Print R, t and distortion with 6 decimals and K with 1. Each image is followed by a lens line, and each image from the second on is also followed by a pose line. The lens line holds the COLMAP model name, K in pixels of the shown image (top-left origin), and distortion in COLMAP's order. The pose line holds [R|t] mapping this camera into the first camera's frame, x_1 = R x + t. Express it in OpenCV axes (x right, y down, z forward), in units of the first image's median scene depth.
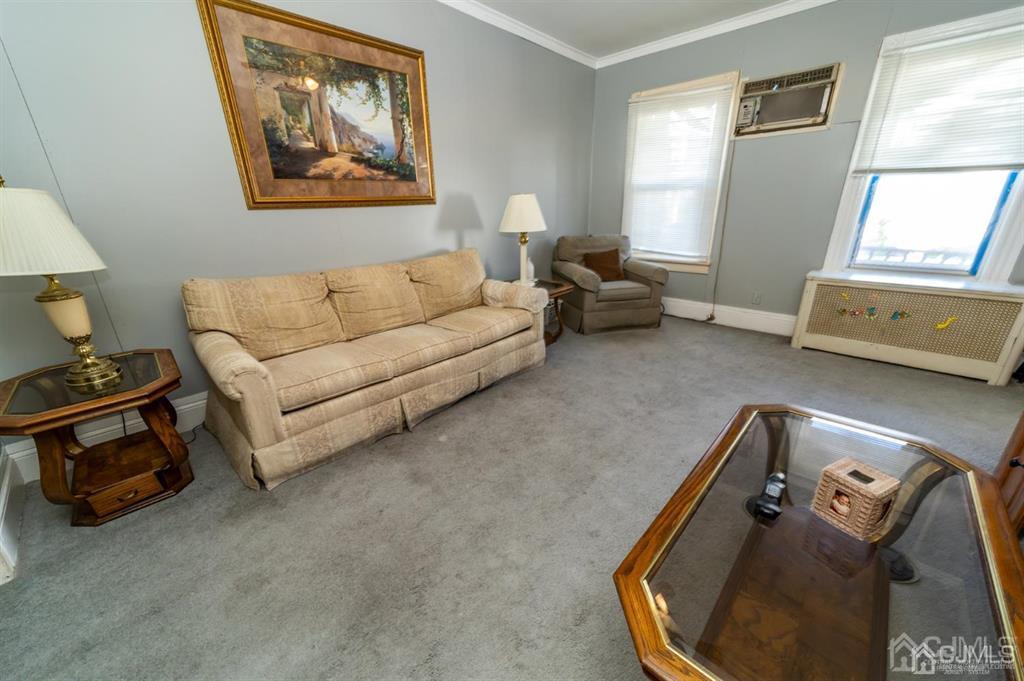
lens RADIAL K [[388.5, 0, 508.8], [0, 388.5, 345.0], [0, 0, 1]] dist [0.002571, 0.001138]
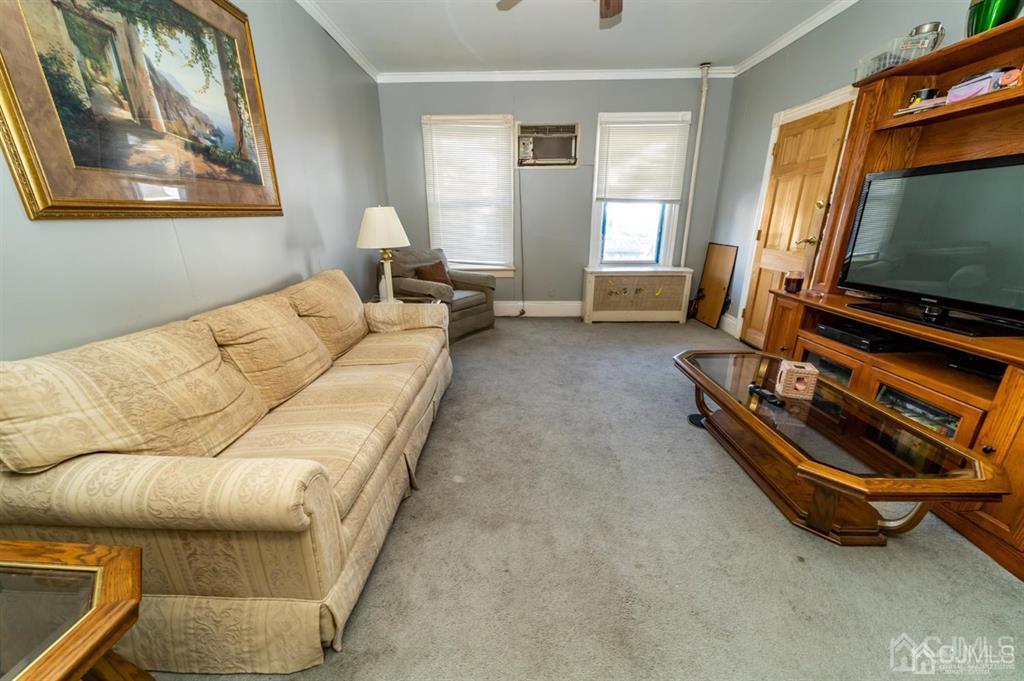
lens RADIAL K [[388.5, 0, 508.6], [0, 388.5, 345.0], [0, 0, 1]] dist [0.002571, 0.001138]
pose [[0.735948, -0.198786, 0.647198, -0.463654], [0.222902, 0.973773, 0.045624, -0.054912], [-0.639293, 0.110685, 0.760955, 0.175240]]
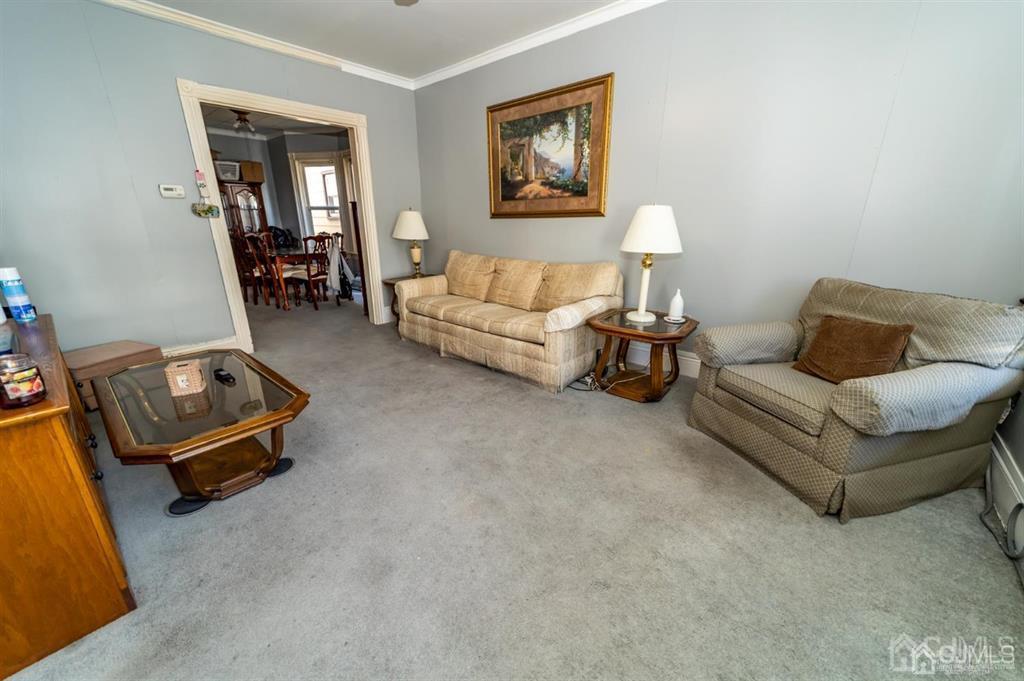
lens RADIAL K [[388.5, 0, 509.9], [0, 388.5, 345.6], [0, 0, 1]] dist [0.002571, 0.001138]
pose [[0.037728, 0.327855, -0.943974, 1.007160], [-0.338201, 0.893090, 0.296665, -0.314134], [0.940317, 0.308061, 0.144575, 0.815711]]
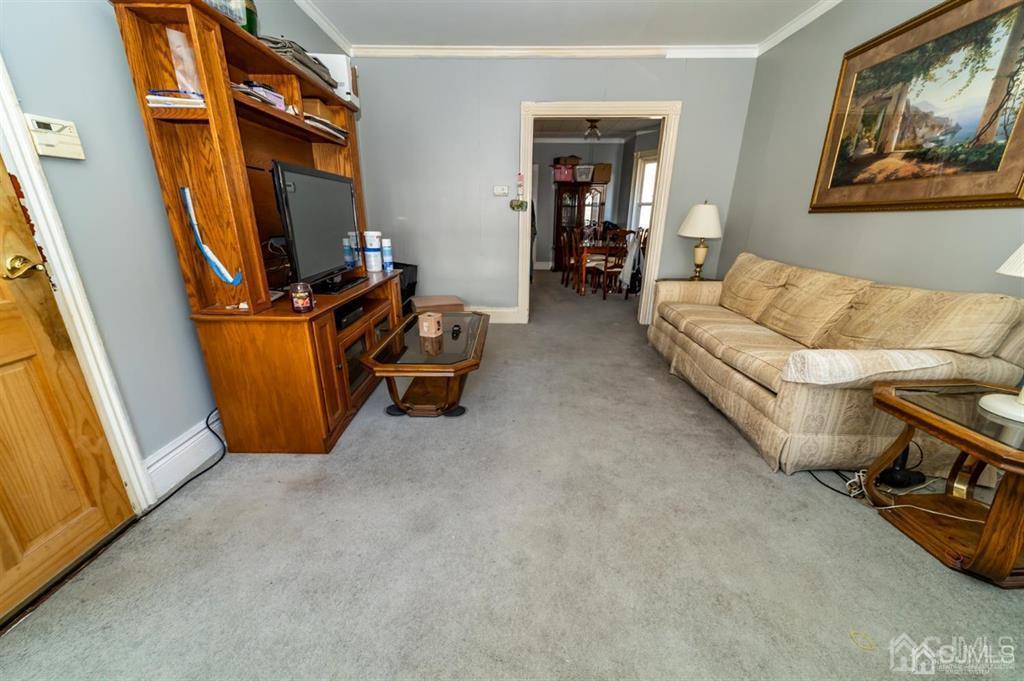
lens RADIAL K [[388.5, 0, 508.0], [0, 388.5, 346.2], [0, 0, 1]] dist [0.002571, 0.001138]
pose [[-0.735130, 0.227580, -0.638586, 0.827409], [-0.225820, 0.805969, 0.547193, -0.386418], [0.639210, 0.546463, -0.541099, 1.061760]]
